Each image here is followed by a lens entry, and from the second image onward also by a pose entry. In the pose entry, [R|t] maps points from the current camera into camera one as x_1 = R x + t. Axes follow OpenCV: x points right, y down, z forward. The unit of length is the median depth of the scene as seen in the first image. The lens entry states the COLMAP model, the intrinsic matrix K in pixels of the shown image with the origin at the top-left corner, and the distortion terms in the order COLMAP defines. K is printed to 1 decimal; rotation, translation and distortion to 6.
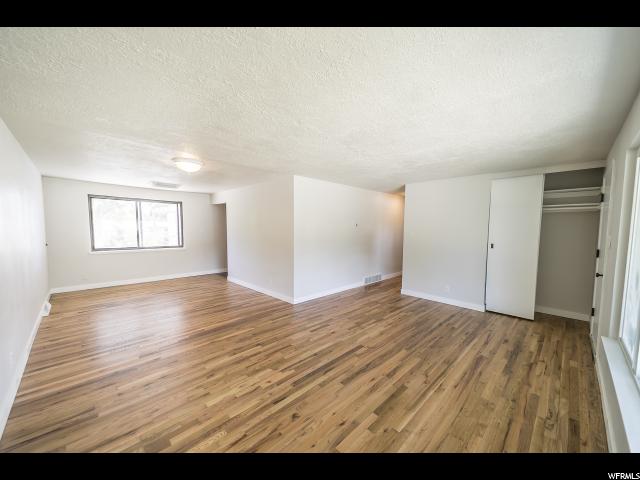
lens RADIAL K [[239.9, 0, 320.0], [0, 239.9, 240.0], [0, 0, 1]] dist [0.031369, -0.000026]
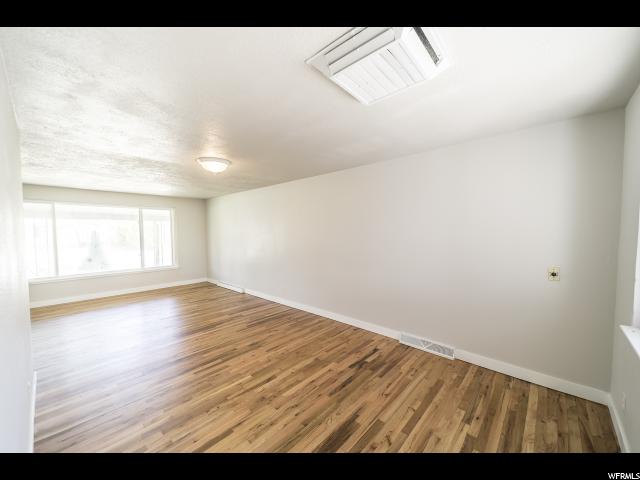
lens RADIAL K [[239.9, 0, 320.0], [0, 239.9, 240.0], [0, 0, 1]] dist [0.031369, -0.000026]
pose [[-0.999319, -0.003776, -0.036703, -0.922521], [-0.007188, 0.995615, 0.093270, -0.115861], [0.036190, 0.093471, -0.994964, 1.960524]]
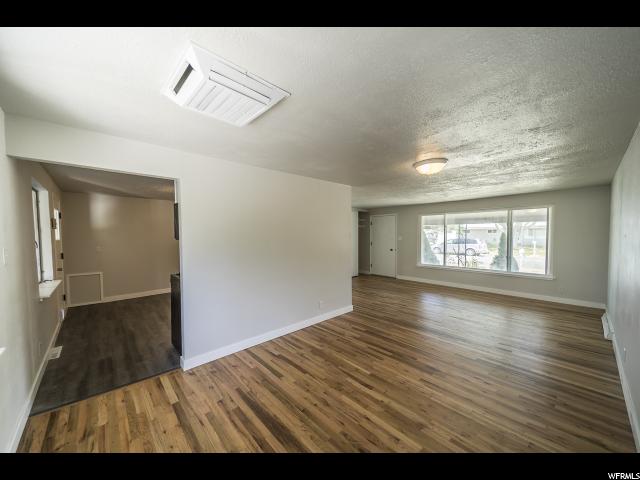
lens RADIAL K [[239.9, 0, 320.0], [0, 239.9, 240.0], [0, 0, 1]] dist [0.031369, -0.000026]
pose [[0.037288, -0.029270, 0.998876, -1.462725], [0.064951, 0.997528, 0.026805, -0.090106], [-0.997192, 0.063879, 0.039097, 1.400534]]
